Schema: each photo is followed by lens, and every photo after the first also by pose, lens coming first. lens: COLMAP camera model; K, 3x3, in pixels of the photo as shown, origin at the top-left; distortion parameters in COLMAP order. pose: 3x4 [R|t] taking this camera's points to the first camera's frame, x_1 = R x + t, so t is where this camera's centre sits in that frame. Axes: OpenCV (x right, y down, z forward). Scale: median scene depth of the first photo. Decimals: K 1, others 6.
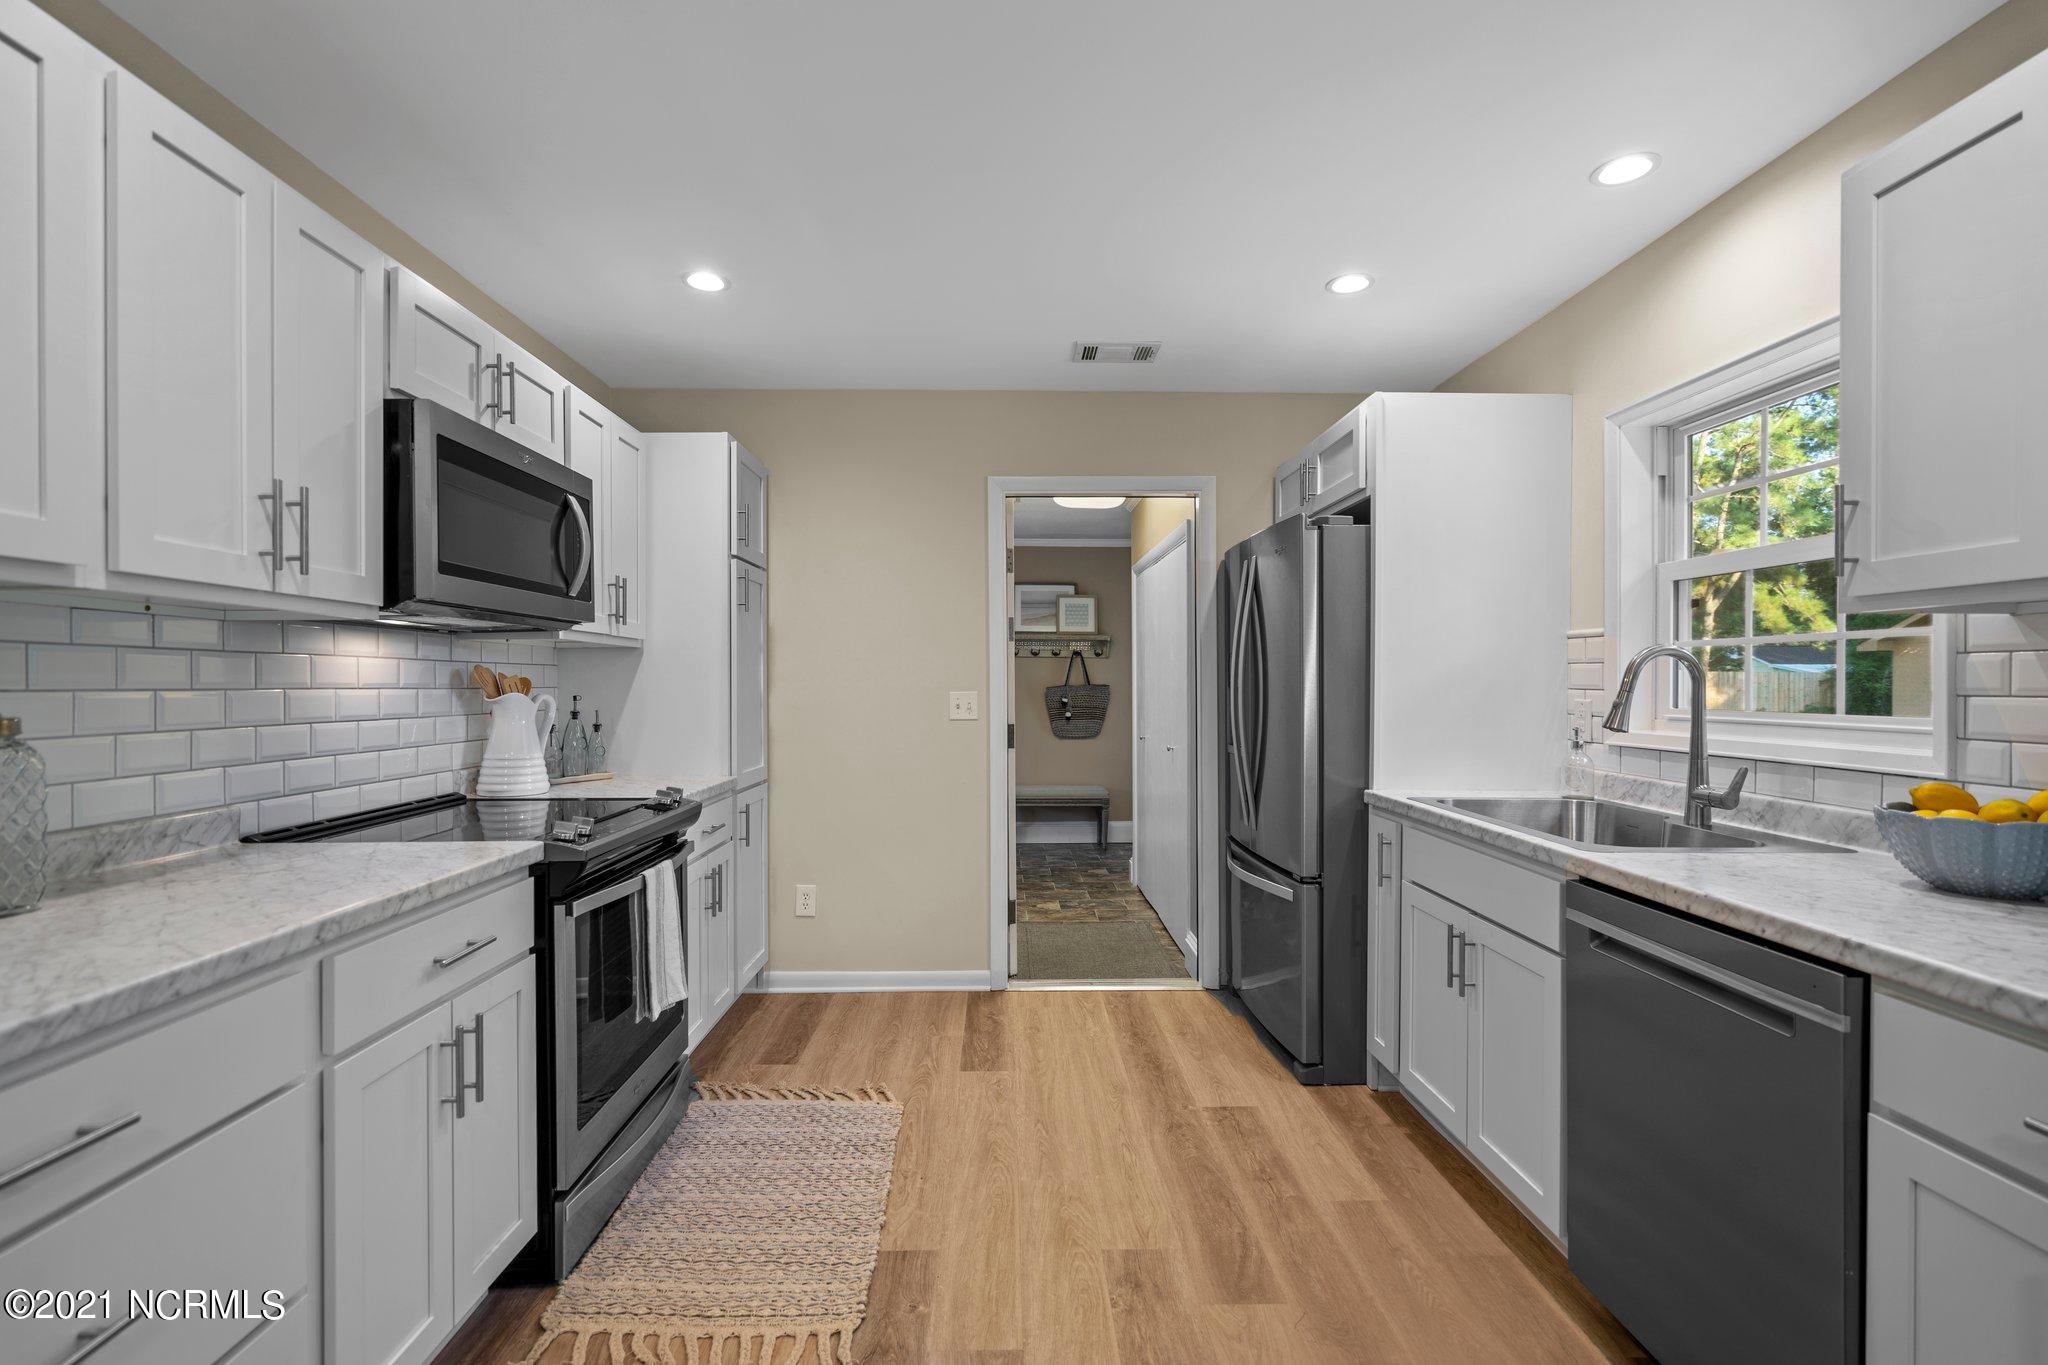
lens RADIAL K [[916.1, 0, 1023.6], [0, 916.1, 684.5], [0, 0, 1]] dist [-0.000715, -0.000216]
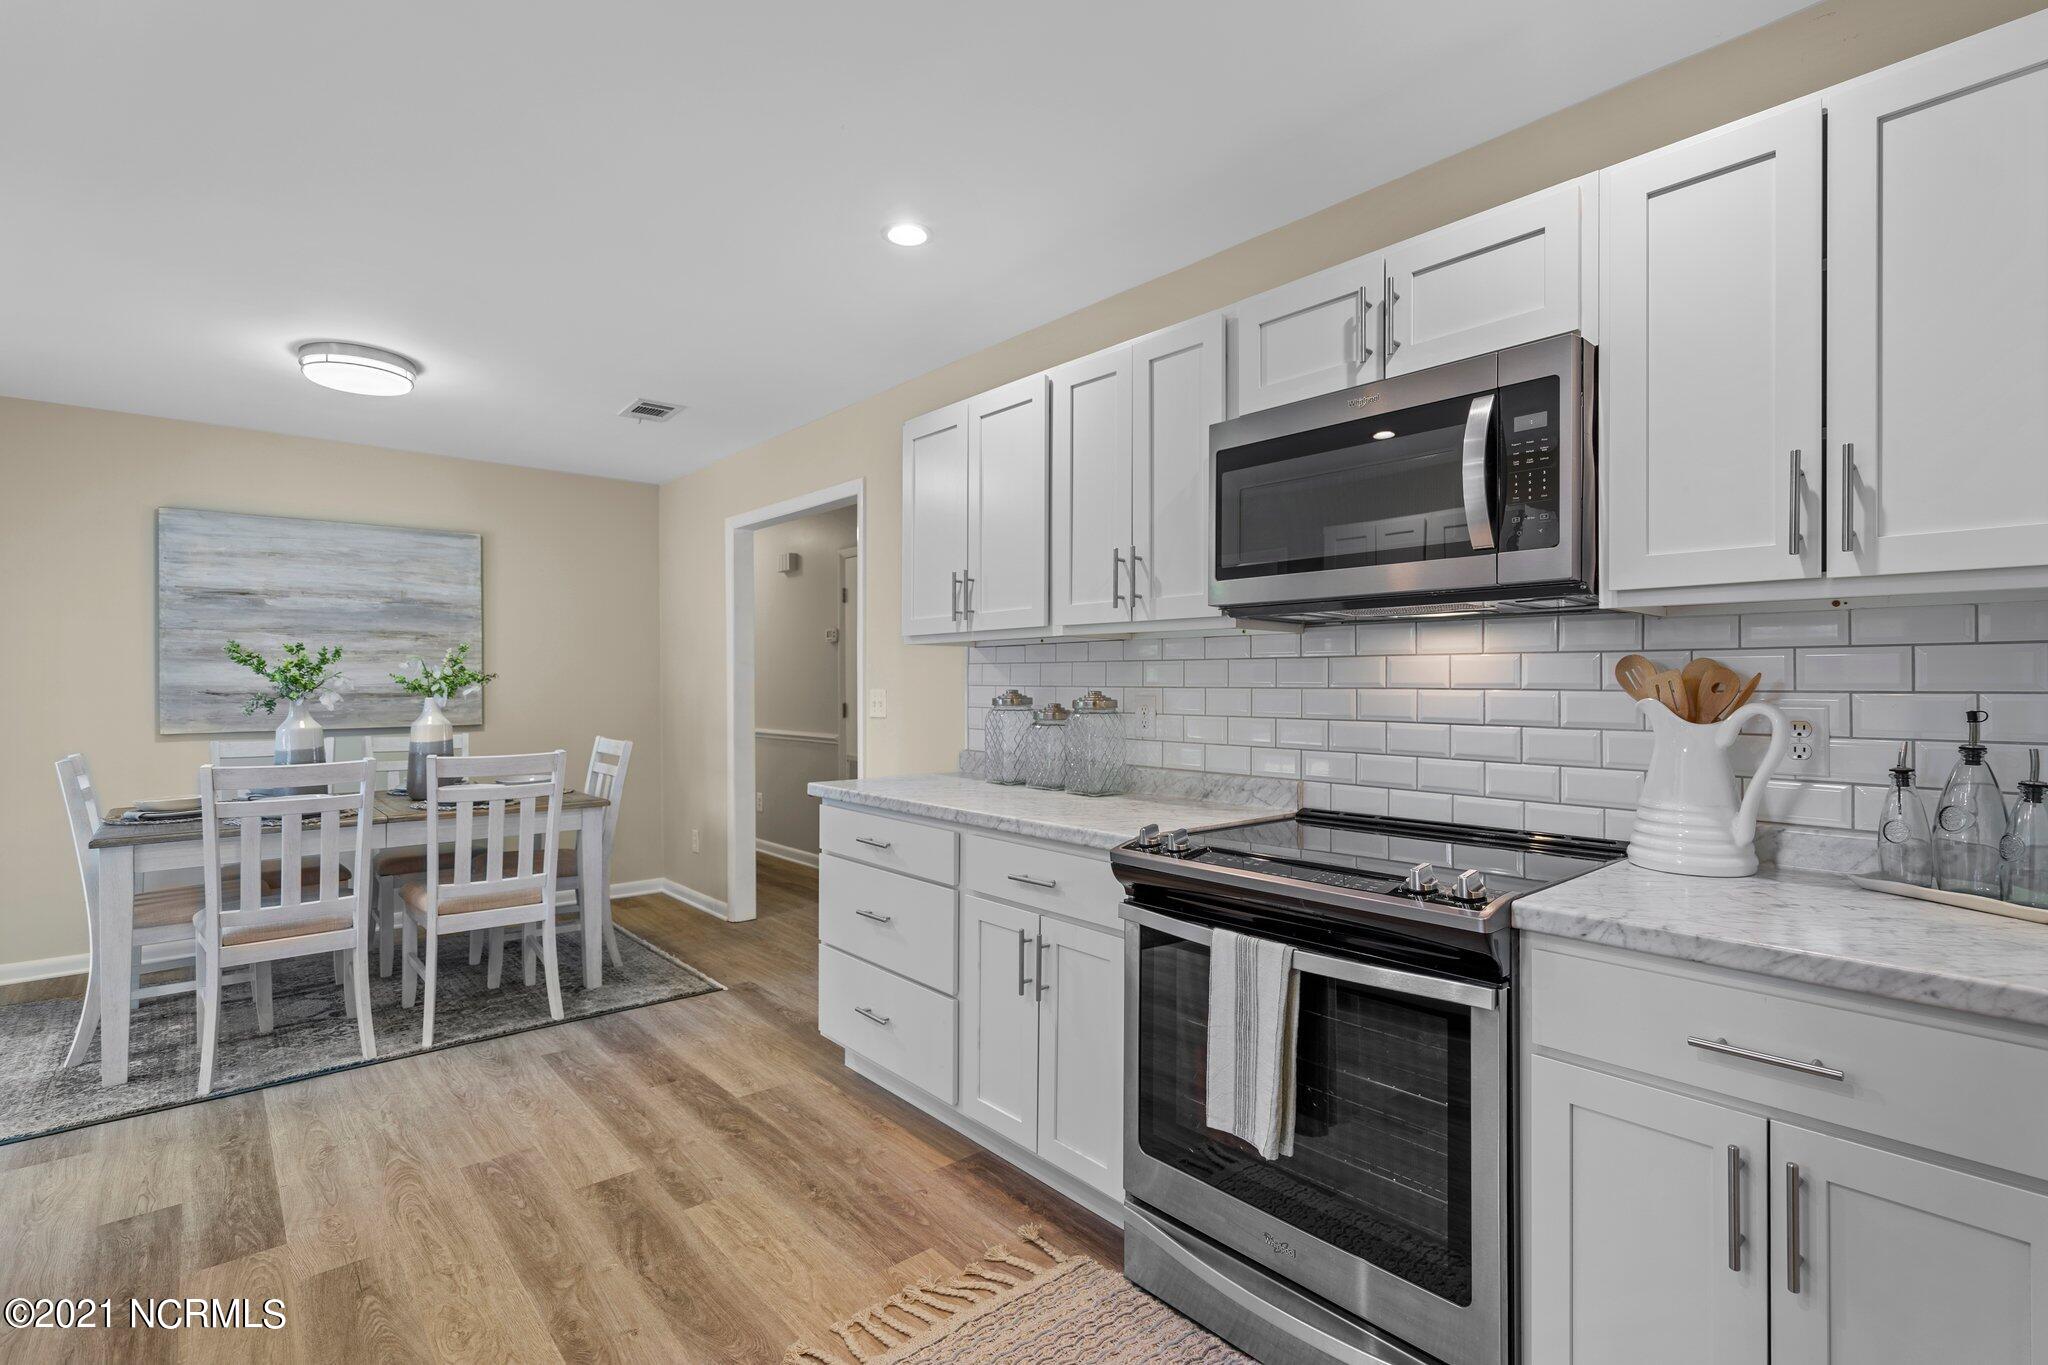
lens RADIAL K [[955.0, 0, 1021.5], [0, 955.0, 679.3], [0, 0, 1]] dist [0.000400, 0.000440]
pose [[-0.770054, -0.003978, -0.637967, 0.222179], [-0.001956, 0.999991, -0.003873, -0.000849], [0.637976, -0.001735, -0.770054, 1.508950]]
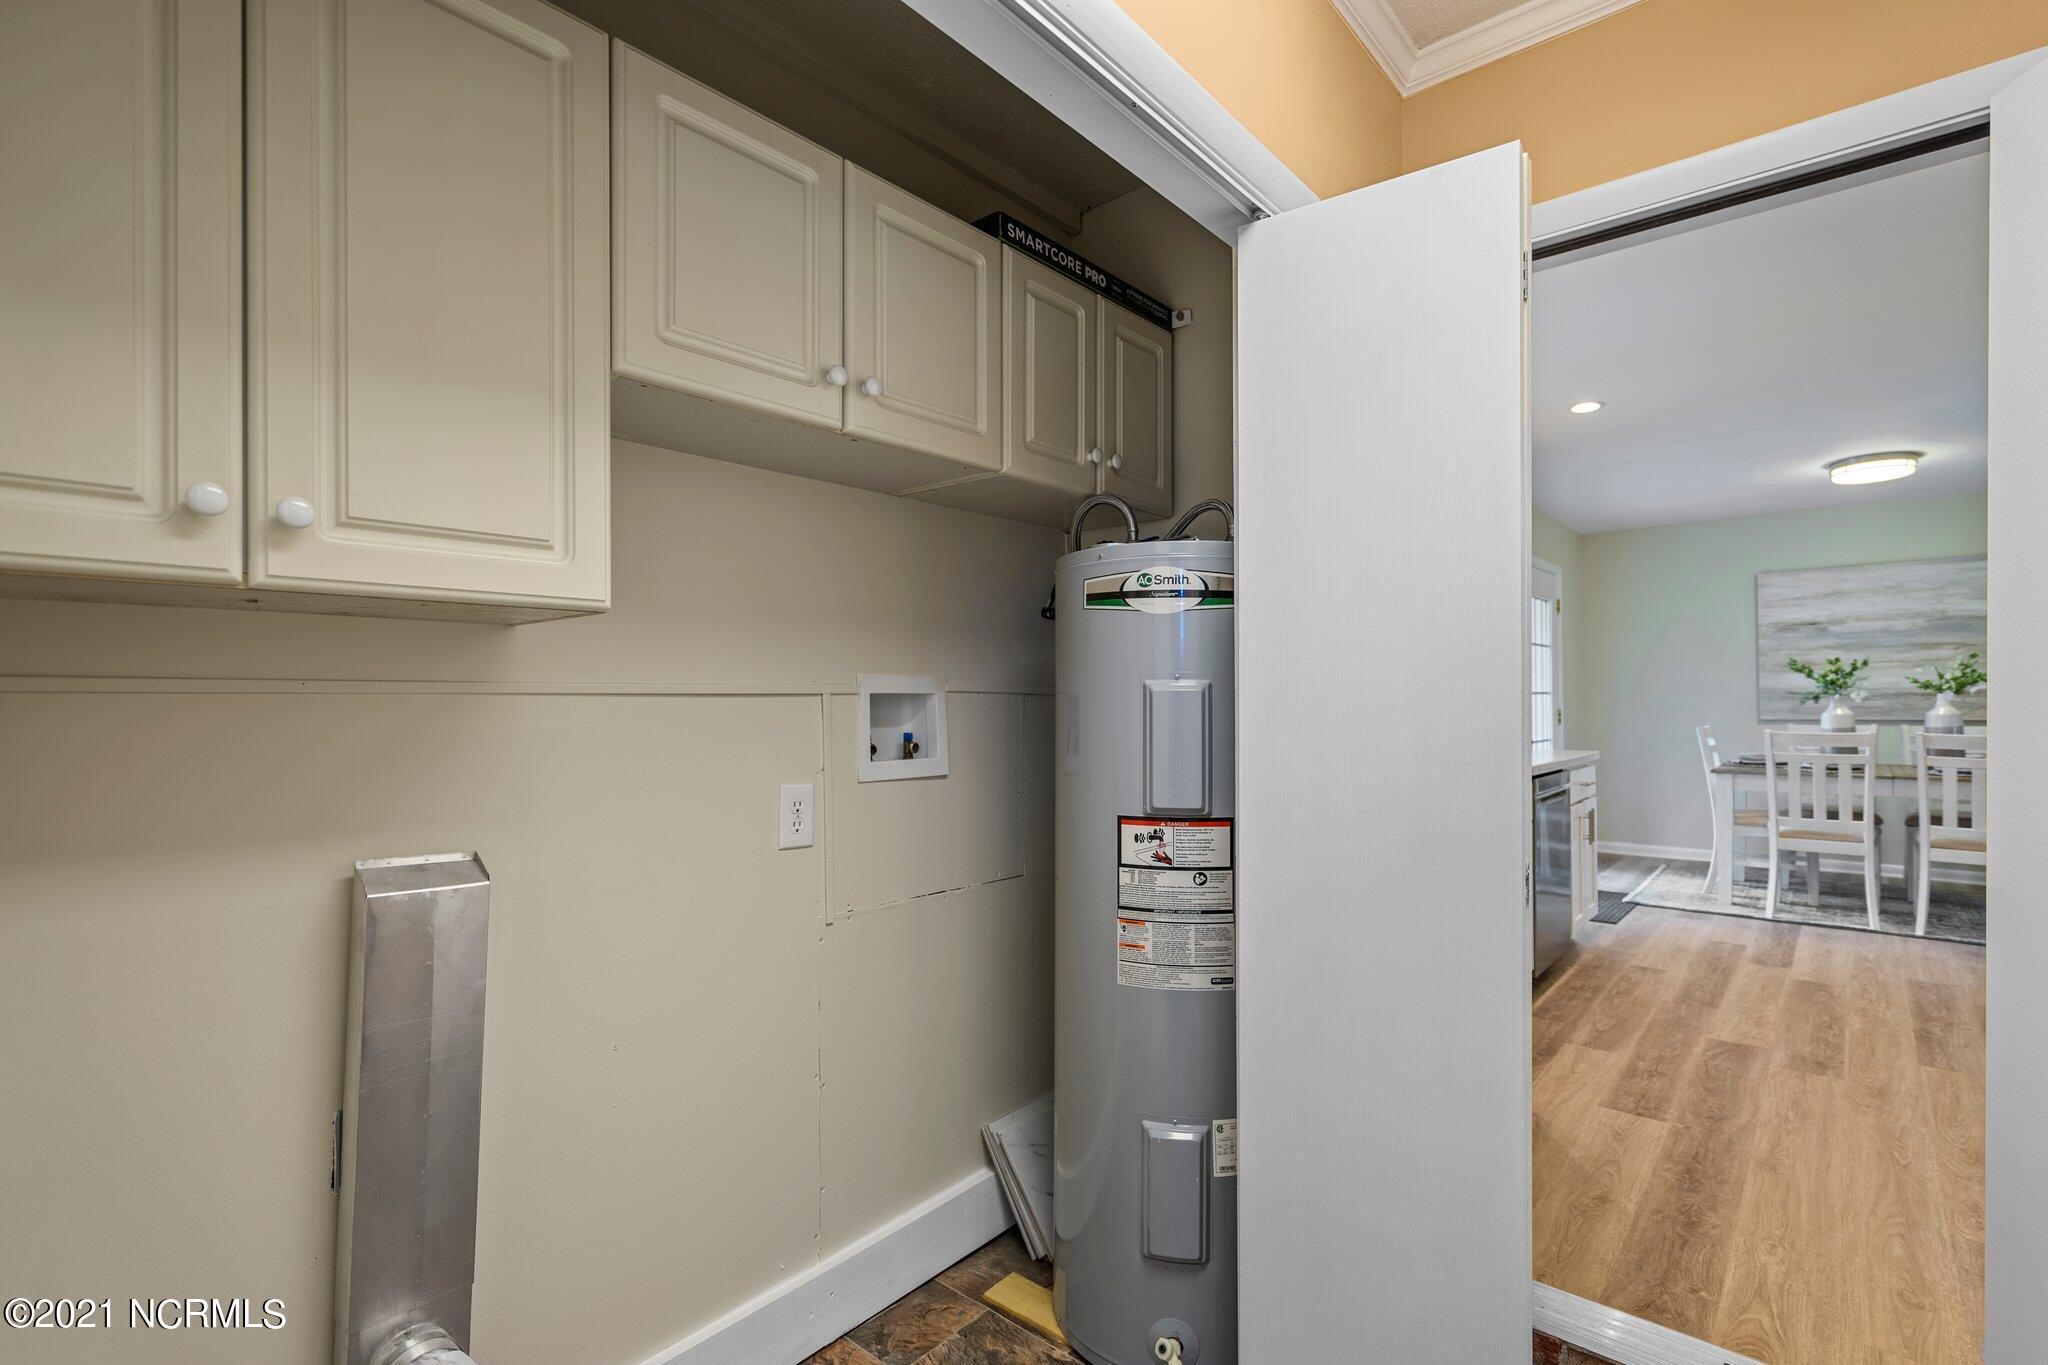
lens RADIAL K [[952.6, 0, 1019.8], [0, 952.6, 697.2], [0, 0, 1]] dist [0.003009, 0.000211]
pose [[-0.740086, 0.004540, 0.672496, 0.030926], [0.005039, 0.999987, -0.001206, 0.028487], [-0.672493, 0.002496, -0.740099, 2.710390]]
